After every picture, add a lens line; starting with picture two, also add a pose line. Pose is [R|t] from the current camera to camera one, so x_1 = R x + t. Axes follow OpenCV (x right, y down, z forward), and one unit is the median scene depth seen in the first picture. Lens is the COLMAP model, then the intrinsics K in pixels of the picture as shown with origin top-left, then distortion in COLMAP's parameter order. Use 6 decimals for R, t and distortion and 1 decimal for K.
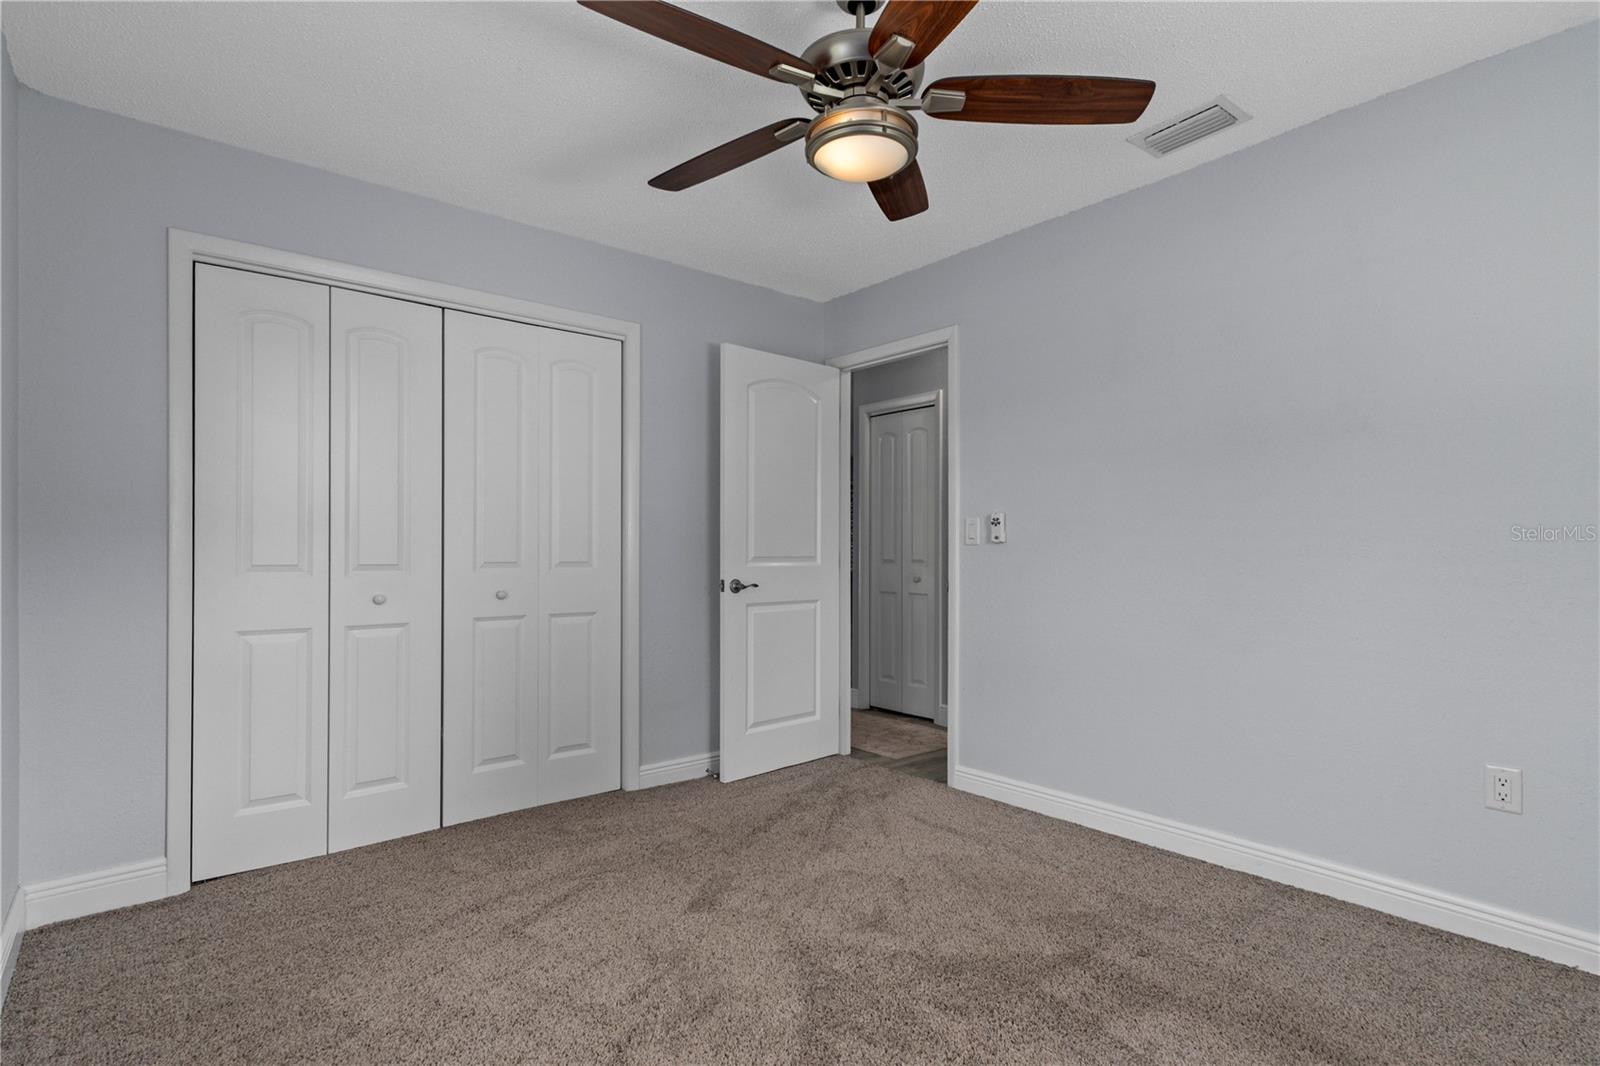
lens RADIAL K [[754.5, 0, 799.0], [0, 754.5, 529.0], [0, 0, 1]] dist [0.024191, 0.000152]
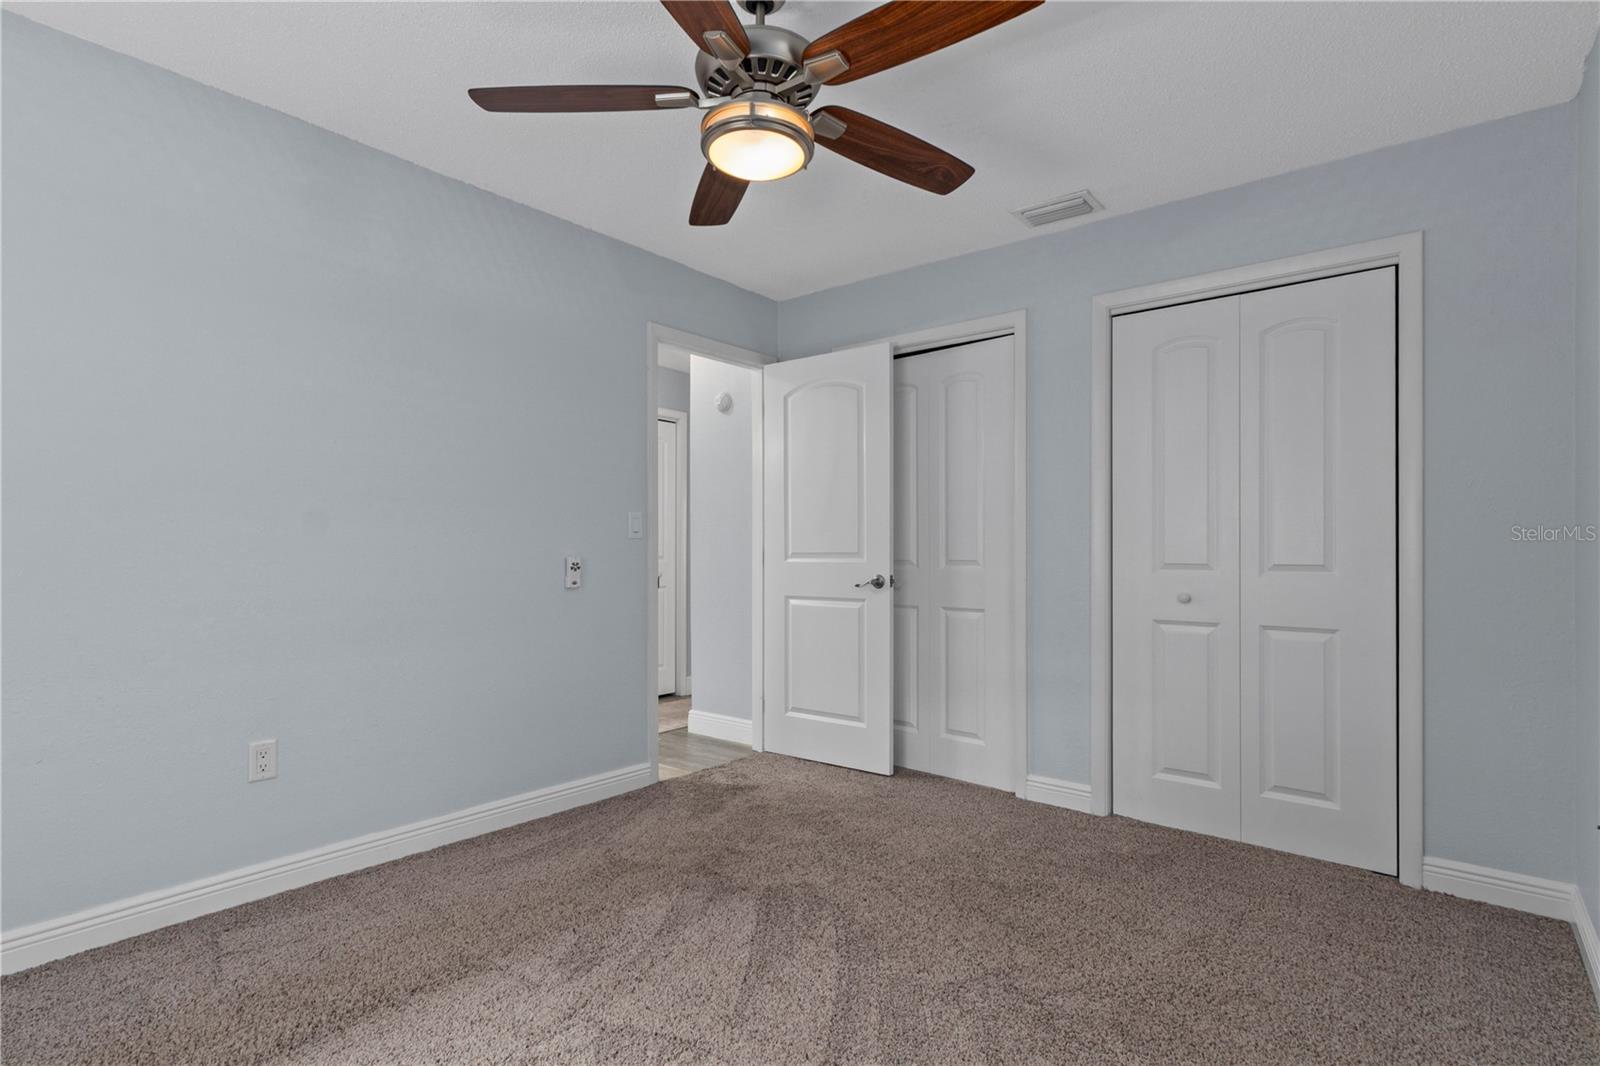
lens RADIAL K [[781.1, 0, 800.0], [0, 781.1, 533.0], [0, 0, 1]] dist [-0.049856, -0.000002]
pose [[0.168379, -0.012708, -0.985640, 0.384168], [0.015803, 0.999823, -0.010192, 0.008456], [0.985596, -0.013860, 0.168550, 0.311679]]
